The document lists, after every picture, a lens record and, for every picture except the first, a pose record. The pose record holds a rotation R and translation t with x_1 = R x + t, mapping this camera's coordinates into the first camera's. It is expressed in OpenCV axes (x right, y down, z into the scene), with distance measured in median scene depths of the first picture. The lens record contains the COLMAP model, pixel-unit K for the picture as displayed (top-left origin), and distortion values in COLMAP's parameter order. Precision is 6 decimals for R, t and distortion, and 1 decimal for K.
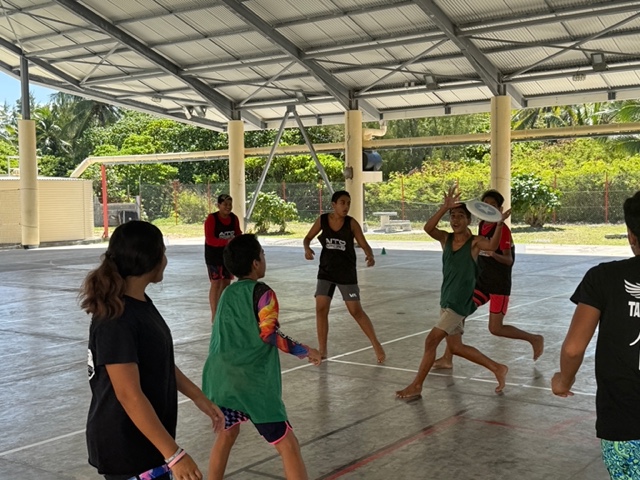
lens RADIAL K [[851.8, 0, 318.7], [0, 851.8, 244.8], [0, 0, 1]] dist [0.084881, 0.000000]
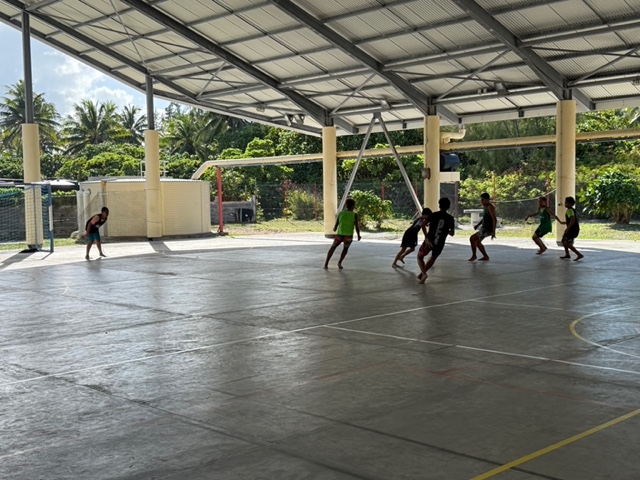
lens RADIAL K [[825.5, 0, 329.8], [0, 825.5, 199.6], [0, 0, 1]] dist [0.088634, 0.000000]
pose [[0.987878, -0.003606, -0.155190, 0.076850], [-0.004052, 0.998791, -0.048998, 0.001339], [0.155179, 0.049033, 0.986669, -0.055494]]
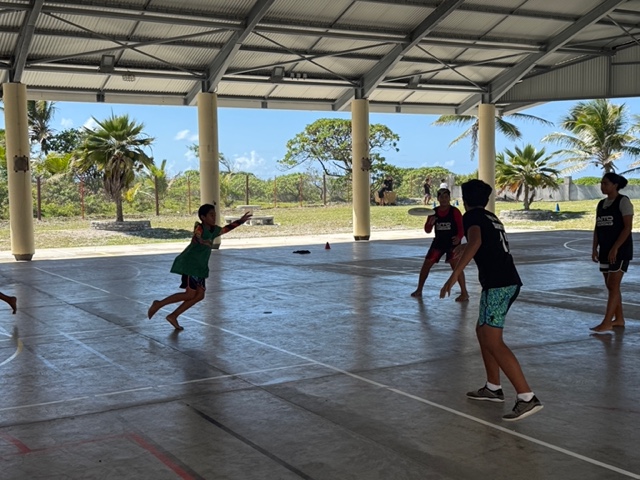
lens RADIAL K [[851.8, 0, 321.5], [0, 851.8, 242.1], [0, 0, 1]] dist [0.084881, 0.000000]
pose [[0.368185, -0.051017, 0.928352, -0.641362], [0.067469, 0.997327, 0.028049, -0.018854], [-0.927301, 0.052308, 0.370643, 0.500908]]
